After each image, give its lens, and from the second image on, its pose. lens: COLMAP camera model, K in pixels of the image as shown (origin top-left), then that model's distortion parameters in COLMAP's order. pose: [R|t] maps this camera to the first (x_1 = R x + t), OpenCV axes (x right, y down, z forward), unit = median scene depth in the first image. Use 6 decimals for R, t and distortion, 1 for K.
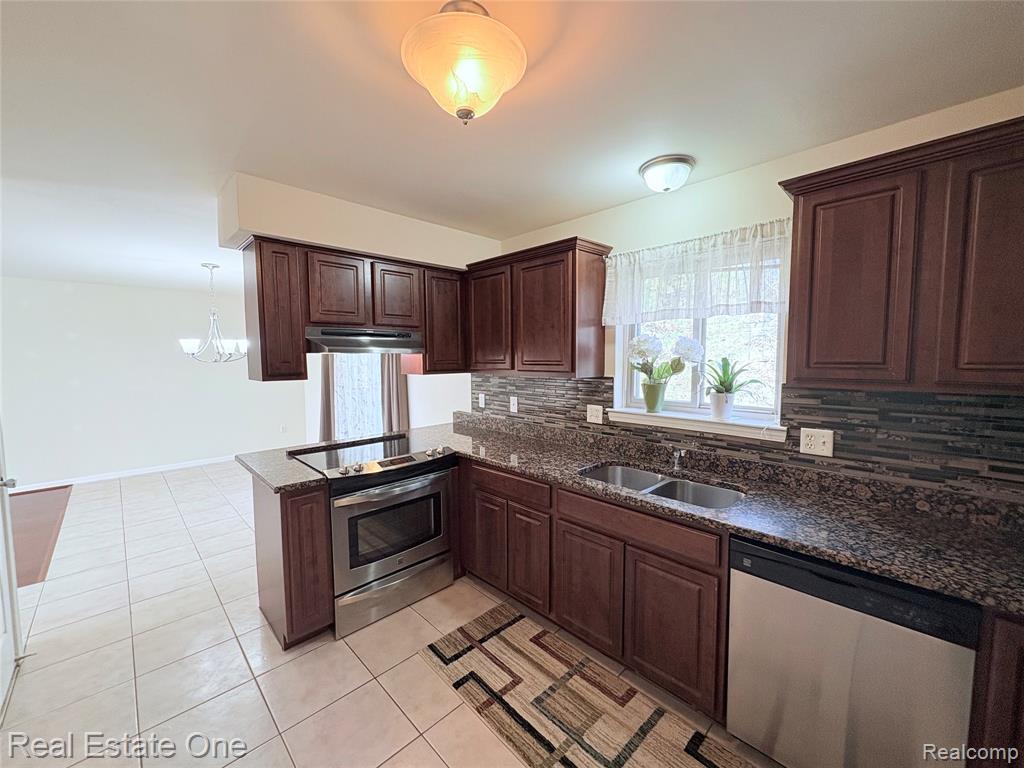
lens RADIAL K [[406.1, 0, 514.4], [0, 406.1, 384.6], [0, 0, 1]] dist [0.003567, -0.000973]
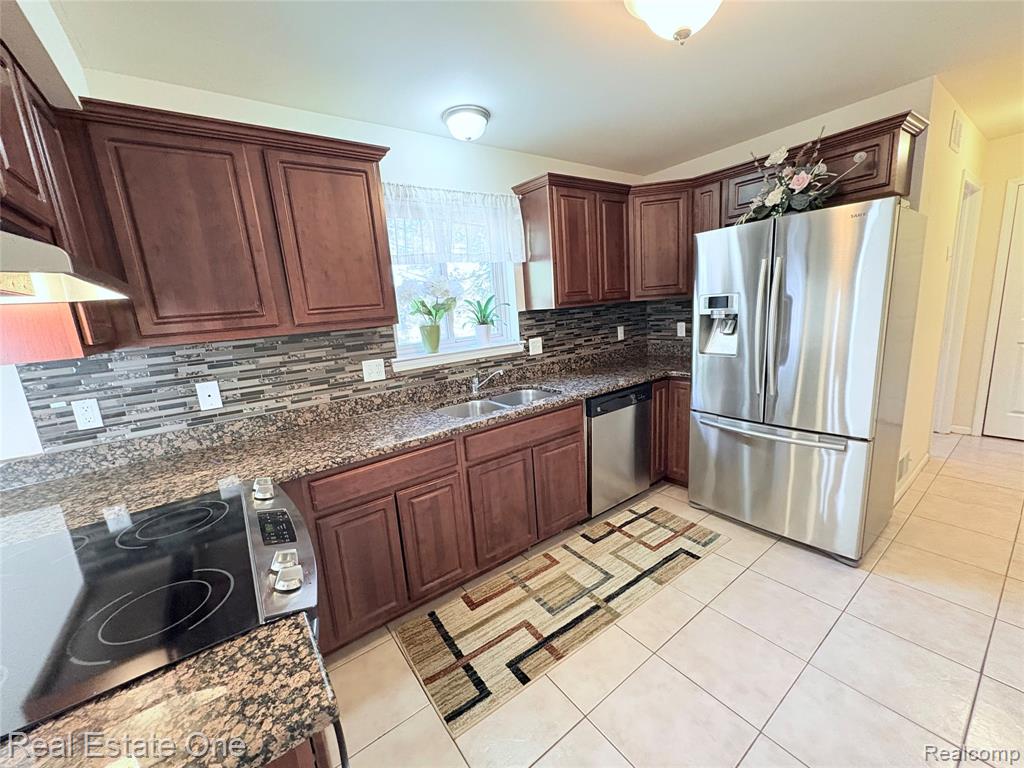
lens RADIAL K [[406.1, 0, 511.9], [0, 406.1, 383.8], [0, 0, 1]] dist [0.003567, -0.000973]
pose [[0.143887, -0.198333, 0.969516, -0.778046], [0.143830, 0.973499, 0.177801, -0.013450], [-0.979086, 0.113862, 0.168600, 0.750871]]
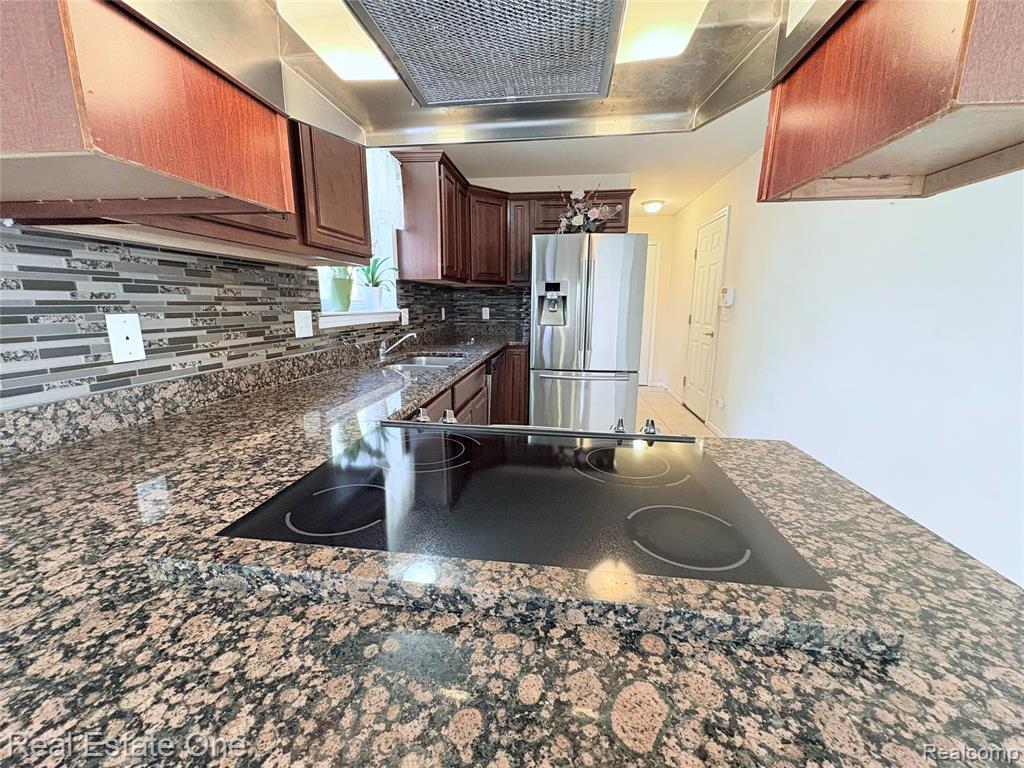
lens RADIAL K [[406.1, 0, 511.1], [0, 406.1, 380.8], [0, 0, 1]] dist [0.003567, -0.000973]
pose [[-0.614477, -0.148342, 0.774863, -0.725634], [0.053416, 0.972087, 0.228459, 0.036863], [-0.787124, 0.181773, -0.589402, 1.495281]]
